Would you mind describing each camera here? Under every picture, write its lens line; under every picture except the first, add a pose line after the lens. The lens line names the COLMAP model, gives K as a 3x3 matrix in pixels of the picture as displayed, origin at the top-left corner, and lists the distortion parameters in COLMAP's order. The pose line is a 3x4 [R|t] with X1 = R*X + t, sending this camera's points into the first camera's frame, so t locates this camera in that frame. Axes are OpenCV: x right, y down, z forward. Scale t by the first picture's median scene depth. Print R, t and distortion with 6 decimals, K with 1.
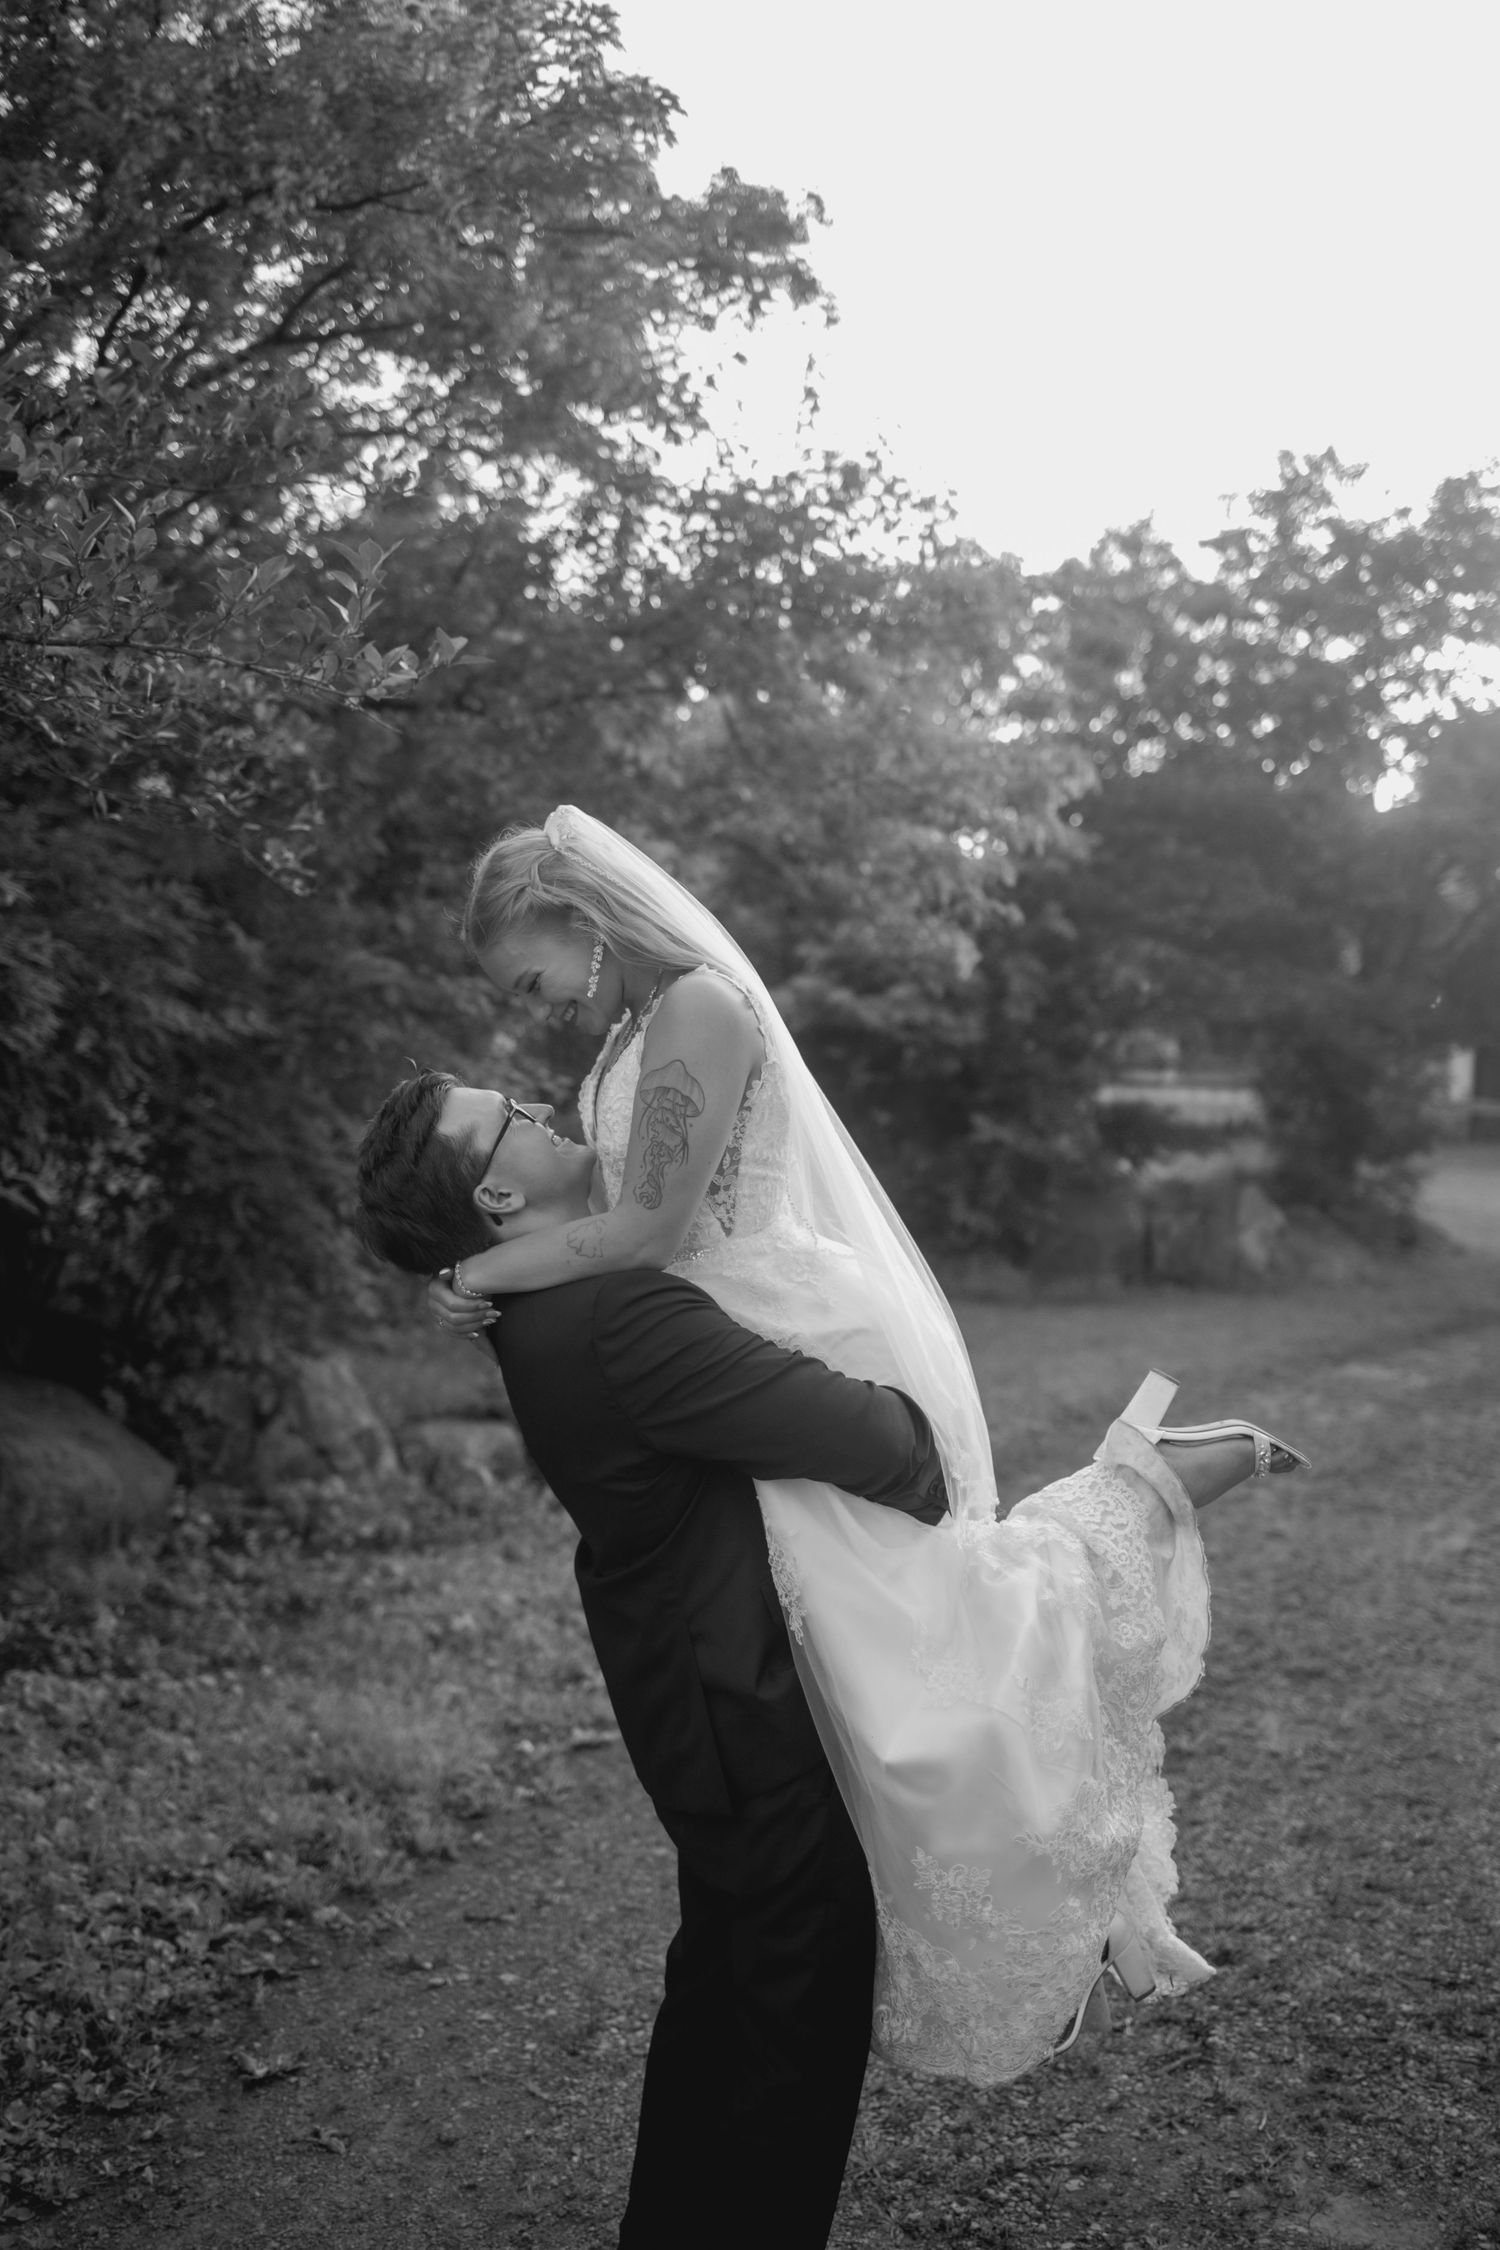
lens RADIAL K [[2208.2, 0, 750.0], [0, 2208.2, 1125.0], [0, 0, 1]] dist [-0.053421, 0.001031]
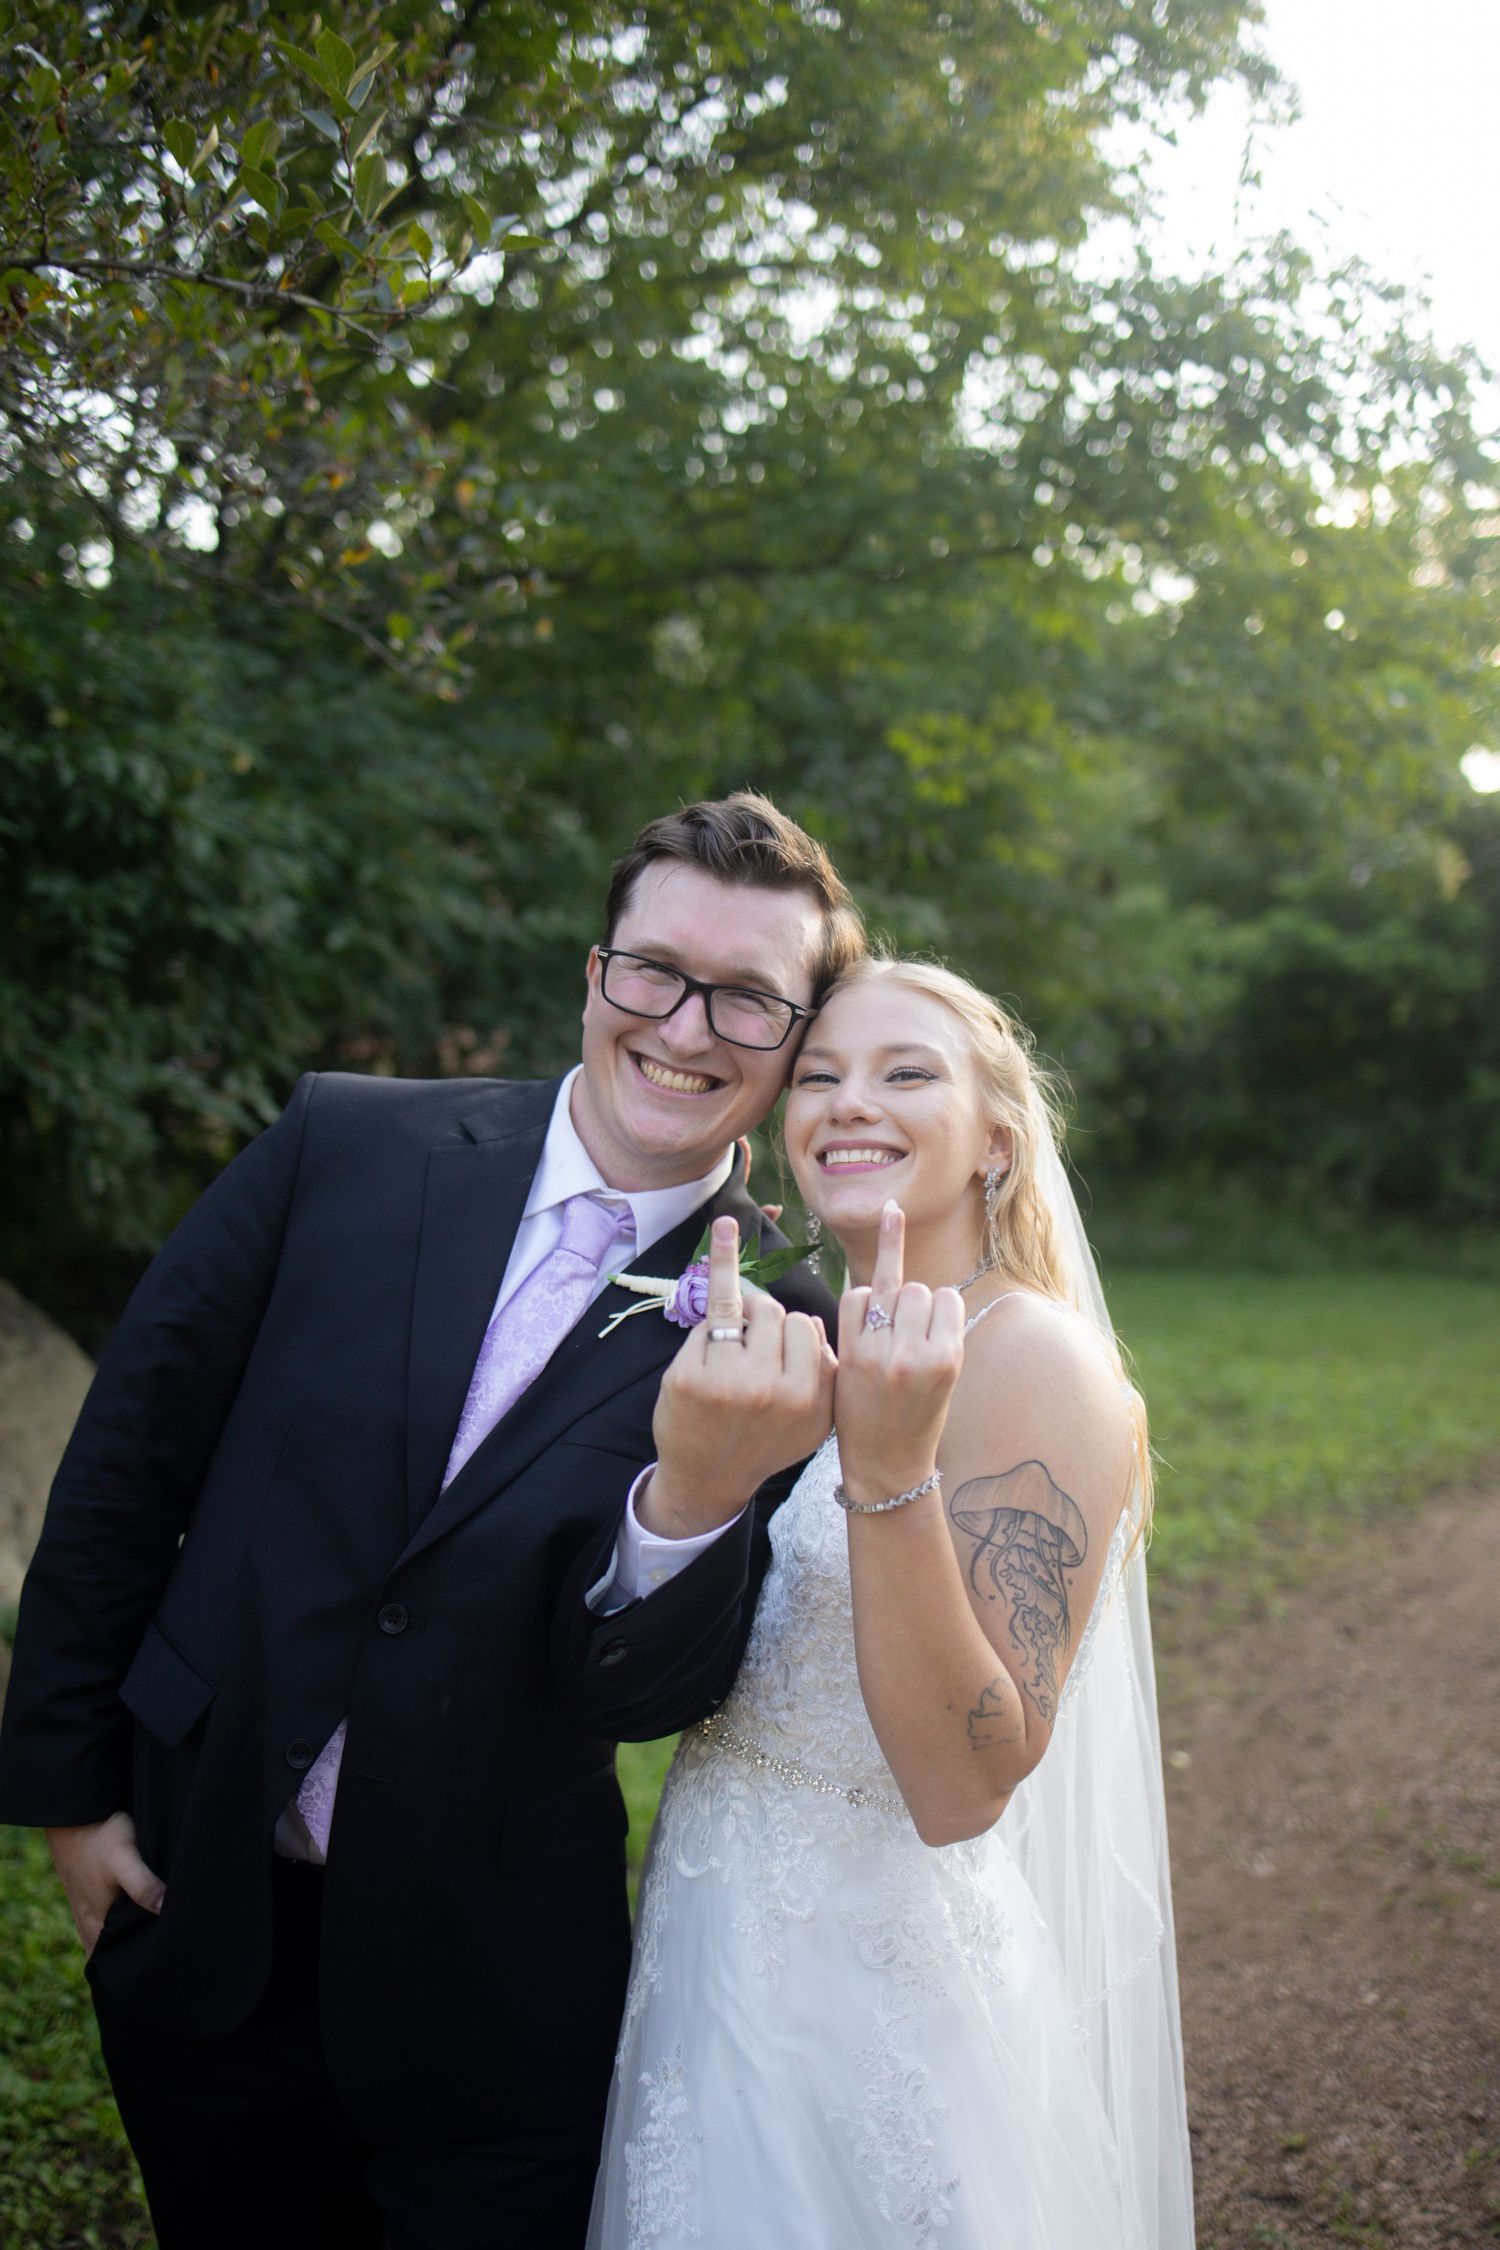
lens RADIAL K [[2208.2, 0, 750.0], [0, 2208.2, 1125.0], [0, 0, 1]] dist [-0.053421, 0.001031]
pose [[0.974700, 0.018880, -0.222720, 0.029174], [-0.014878, 0.999697, 0.019631, 0.010671], [0.223023, -0.015821, 0.974685, 0.136380]]
